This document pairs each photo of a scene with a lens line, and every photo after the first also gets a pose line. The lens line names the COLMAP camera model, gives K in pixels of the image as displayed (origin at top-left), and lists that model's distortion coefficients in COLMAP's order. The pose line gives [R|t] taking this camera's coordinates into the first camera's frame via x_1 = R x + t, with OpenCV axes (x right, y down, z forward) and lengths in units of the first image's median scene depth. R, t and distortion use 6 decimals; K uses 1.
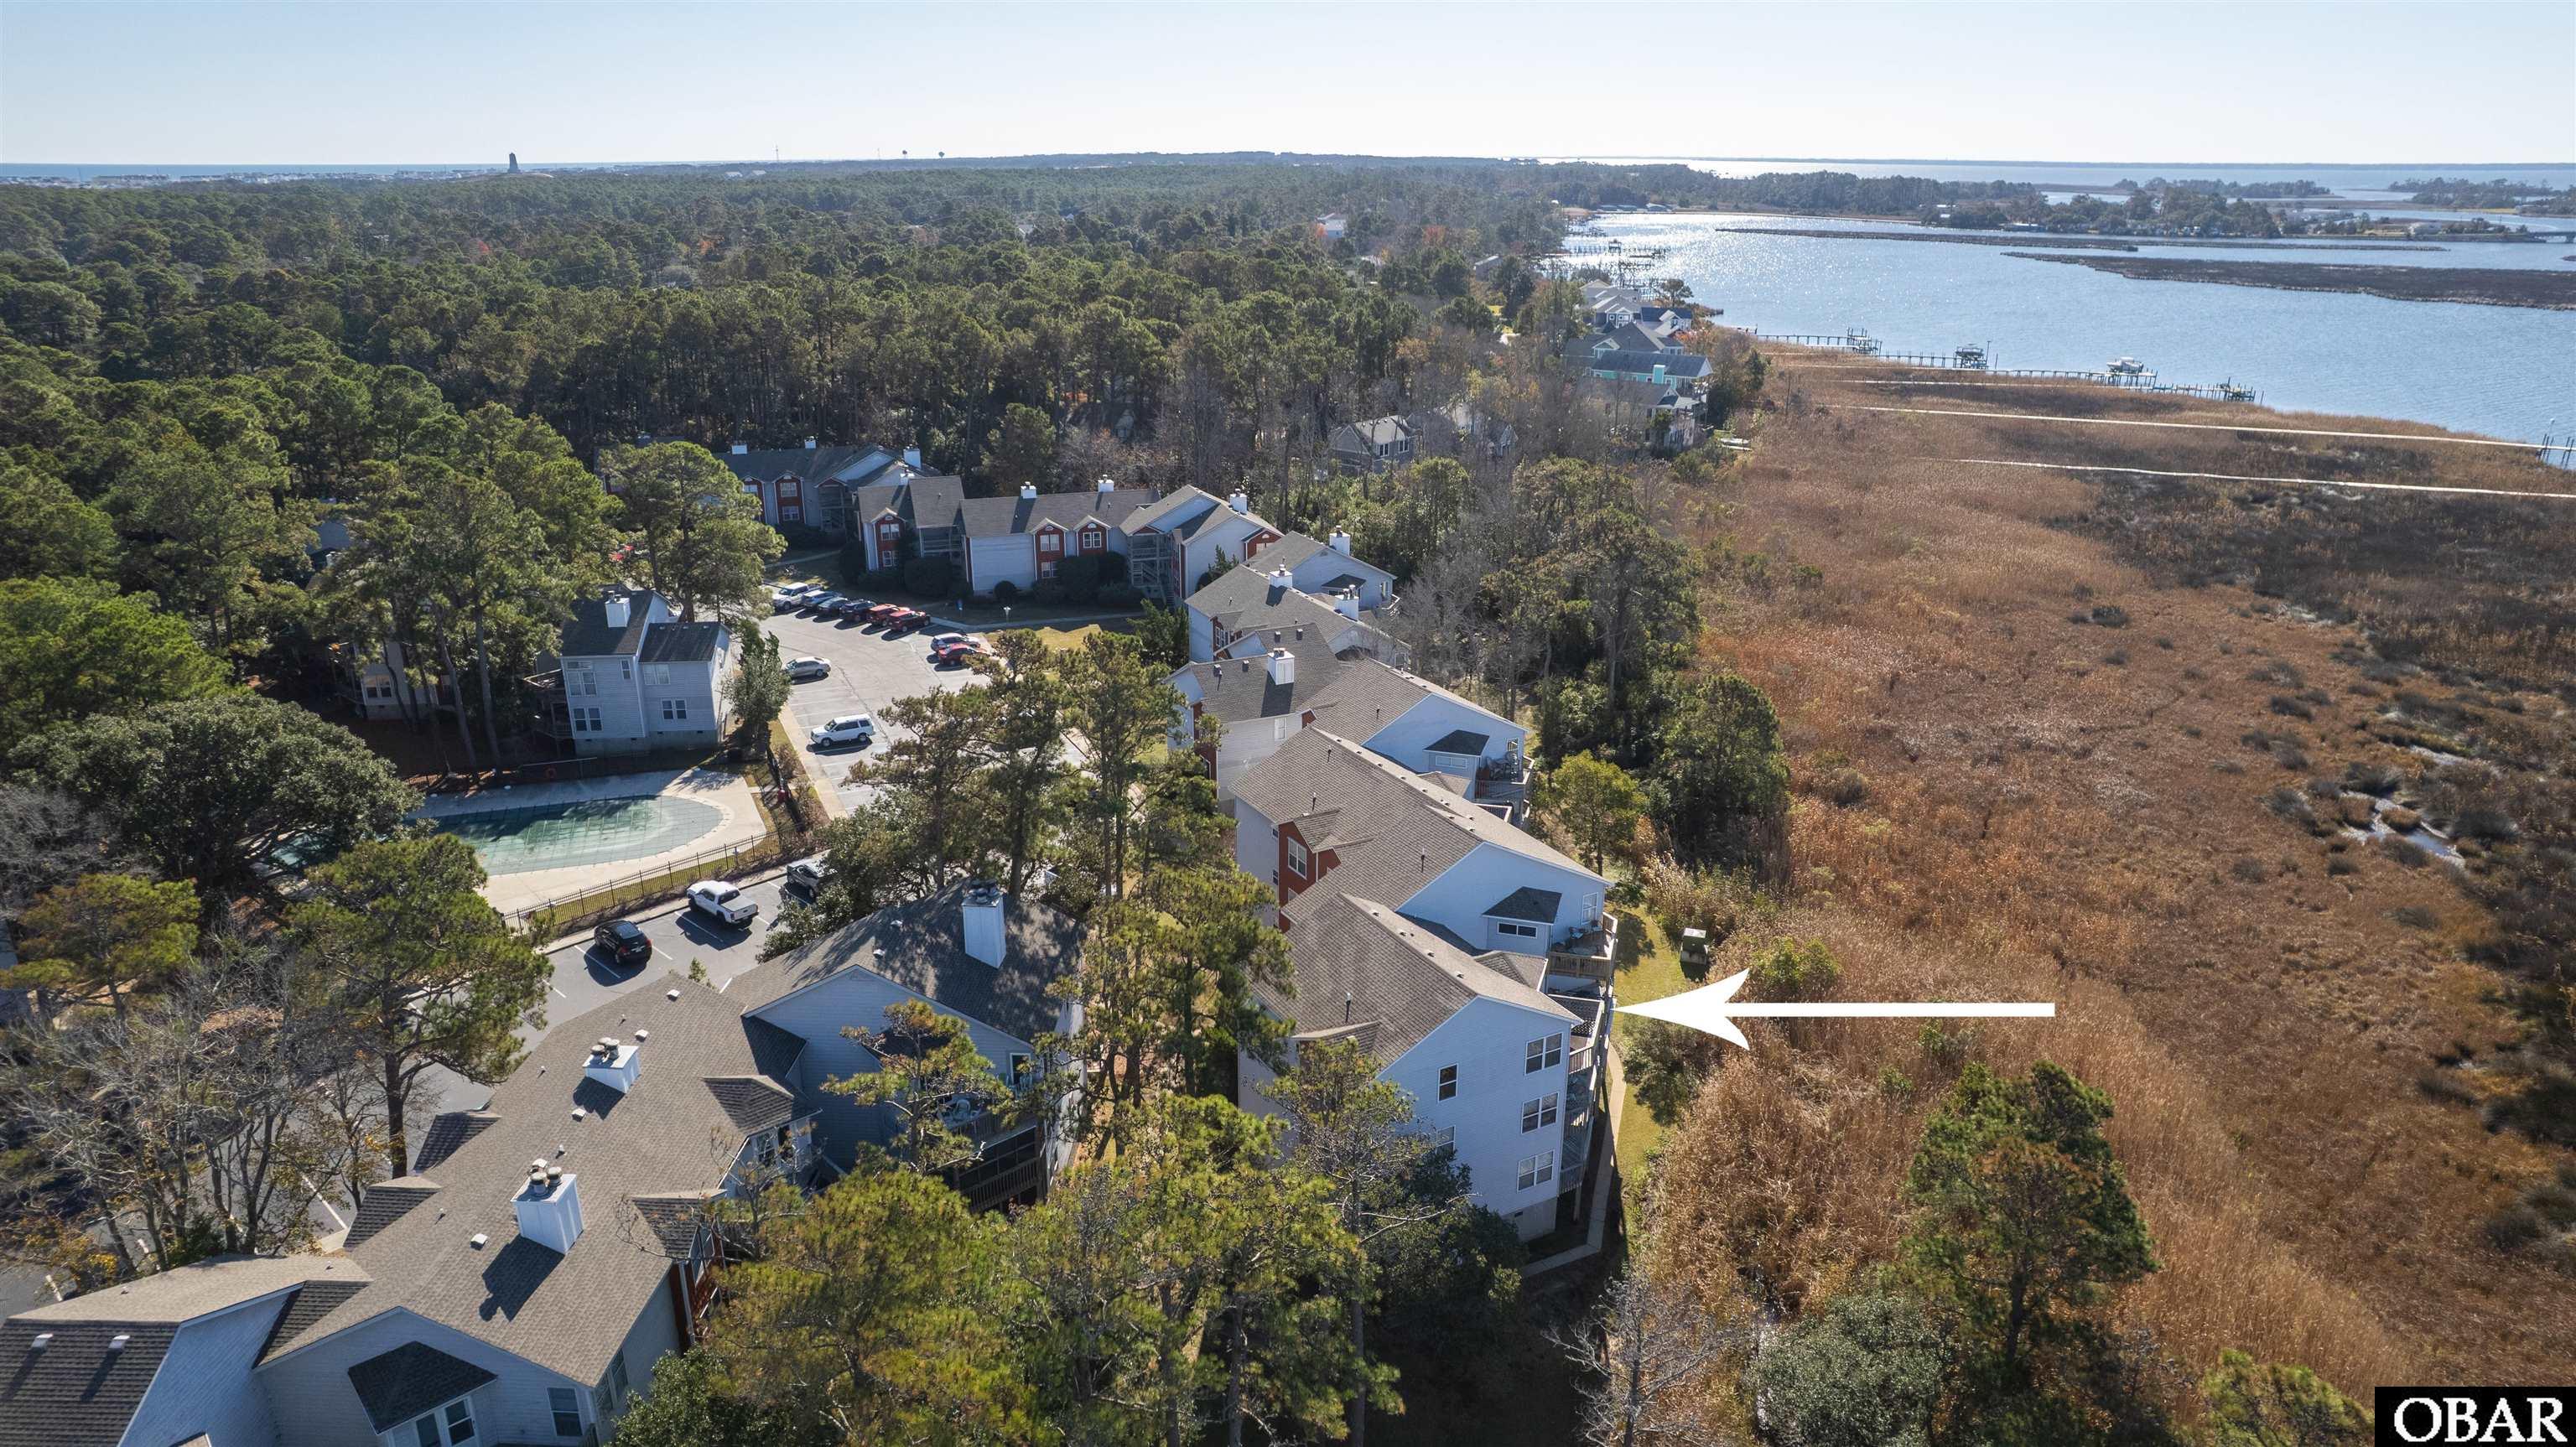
lens RADIAL K [[1651.6, 0, 1288.0], [0, 1651.6, 723.5], [0, 0, 1]] dist [-0.075310, 0.068545]
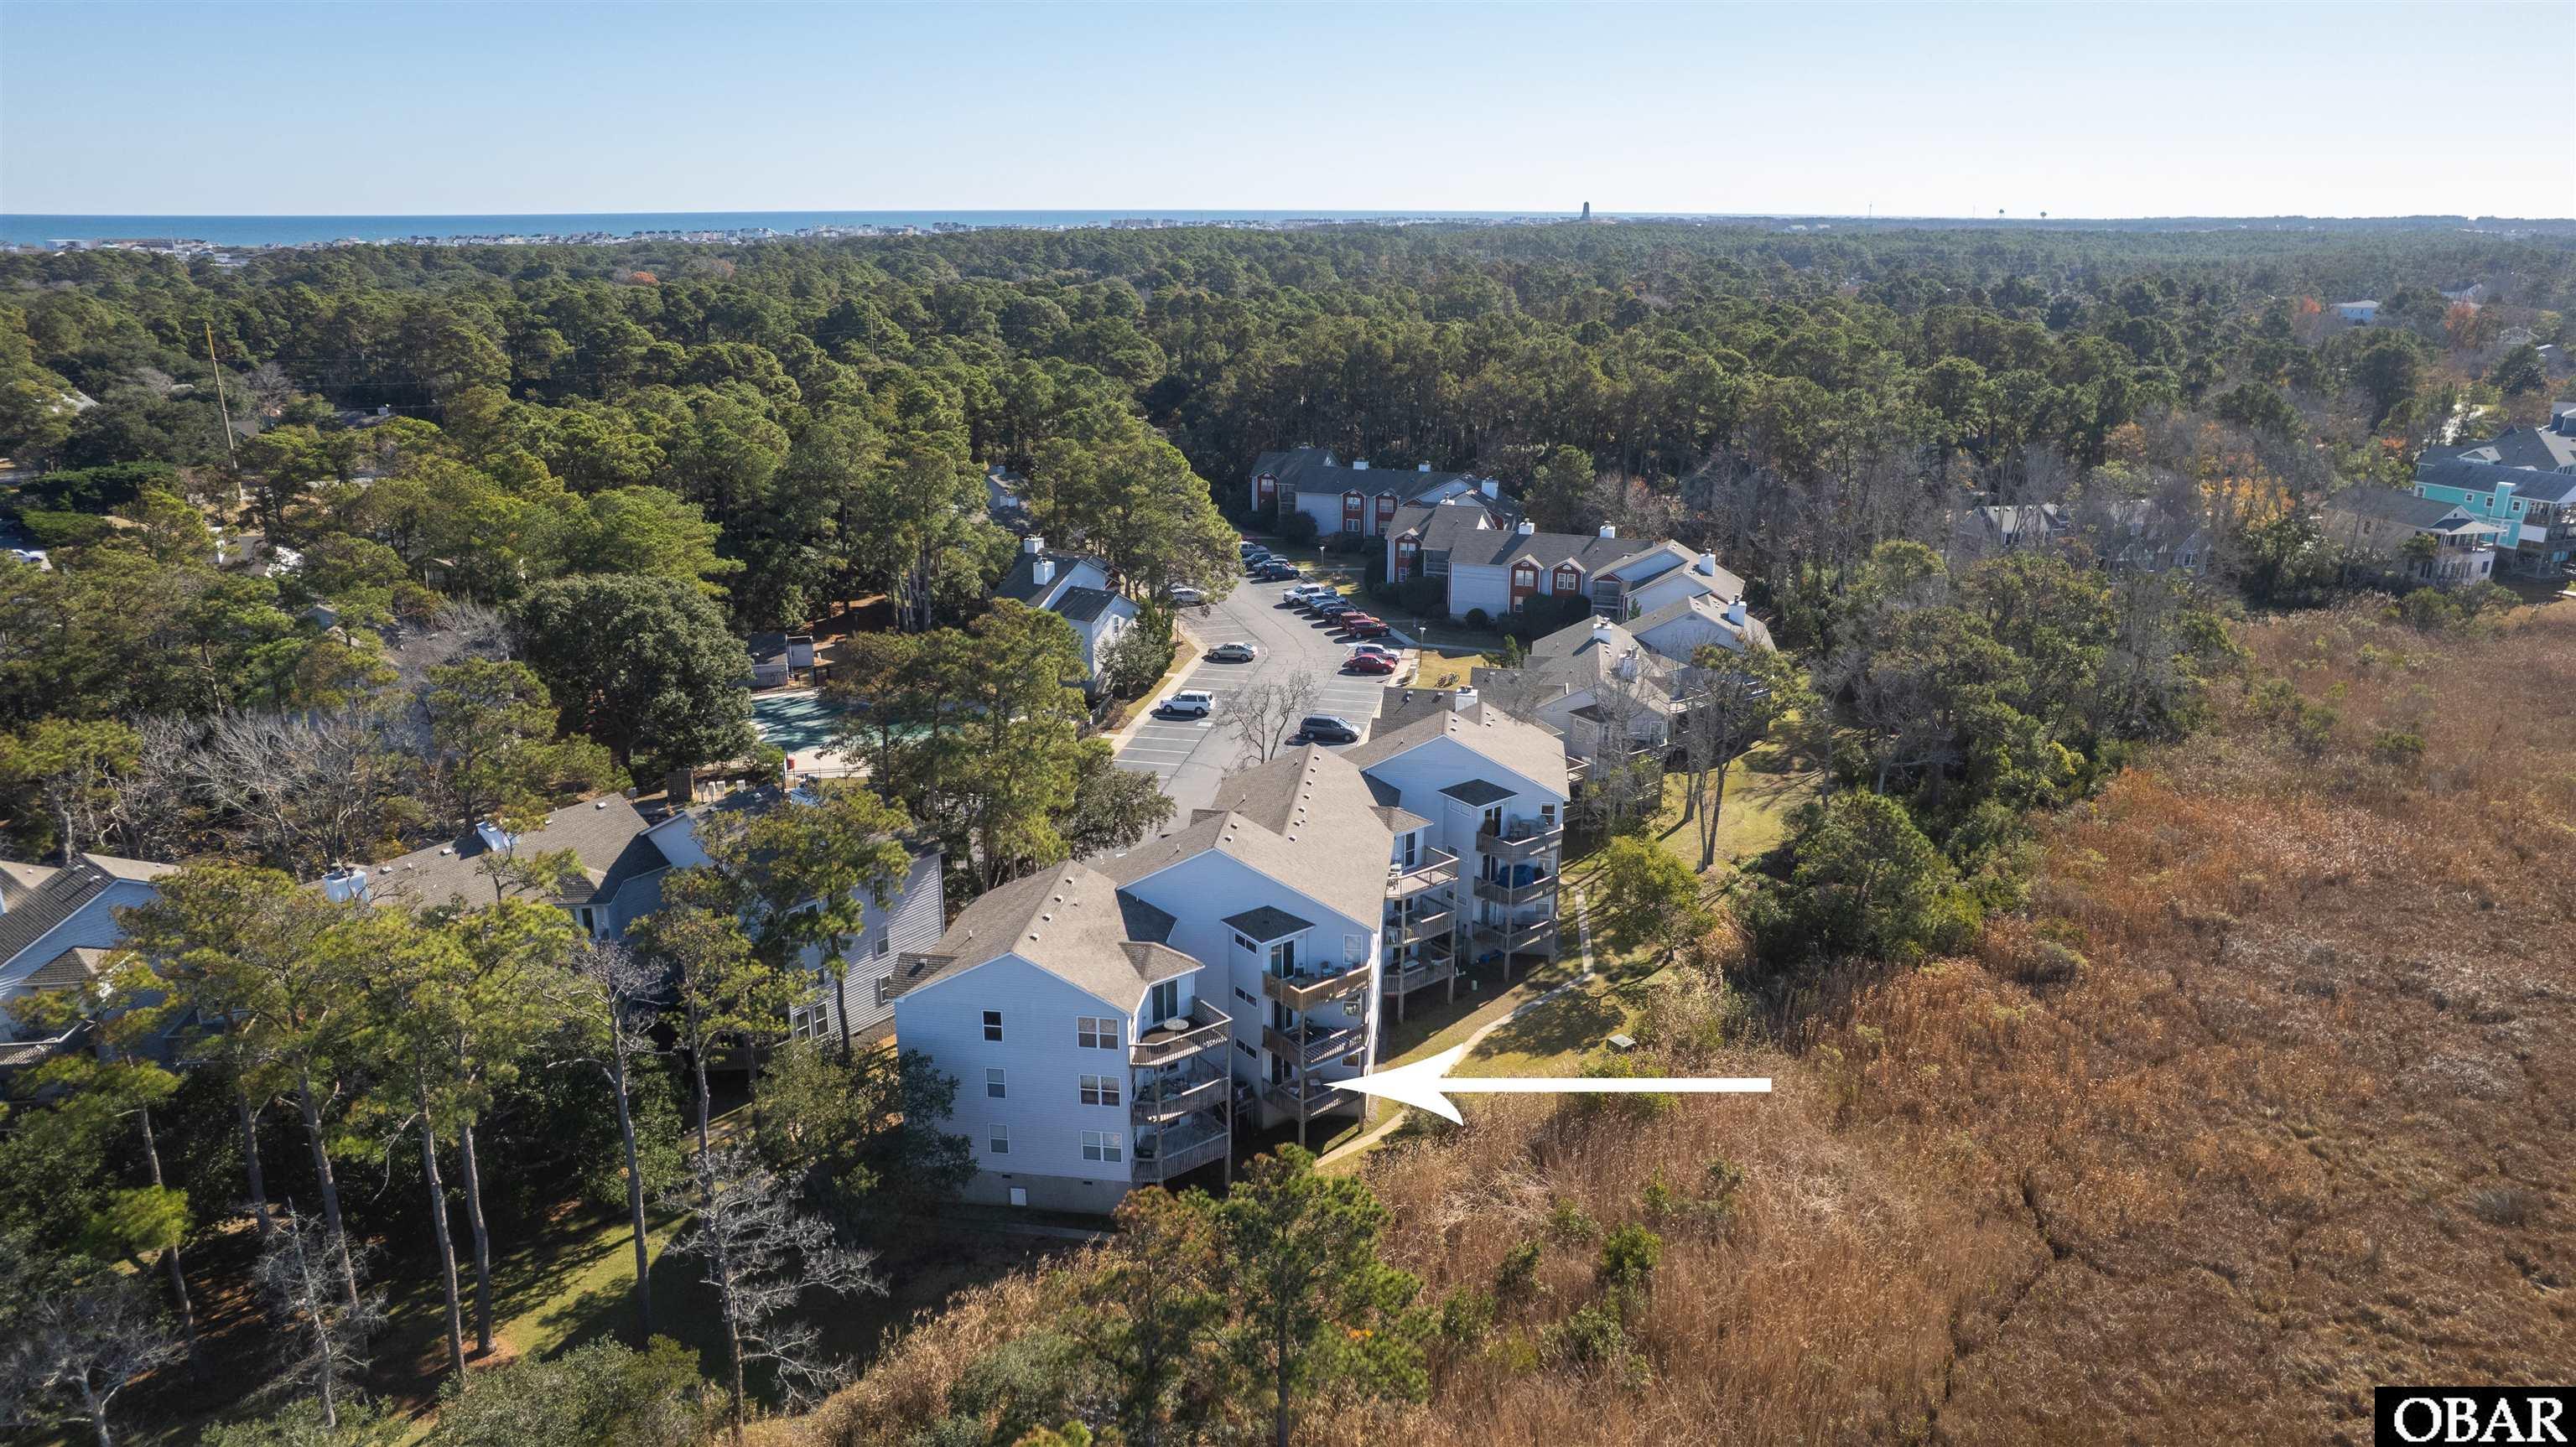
lens RADIAL K [[1677.8, 0, 1288.0], [0, 1677.8, 723.5], [0, 0, 1]] dist [-0.082241, 0.074317]
pose [[0.812200, 0.176130, -0.556156, 0.204257], [-0.195427, 0.980397, 0.025086, -0.011411], [0.549672, 0.088313, 0.830699, 0.039055]]
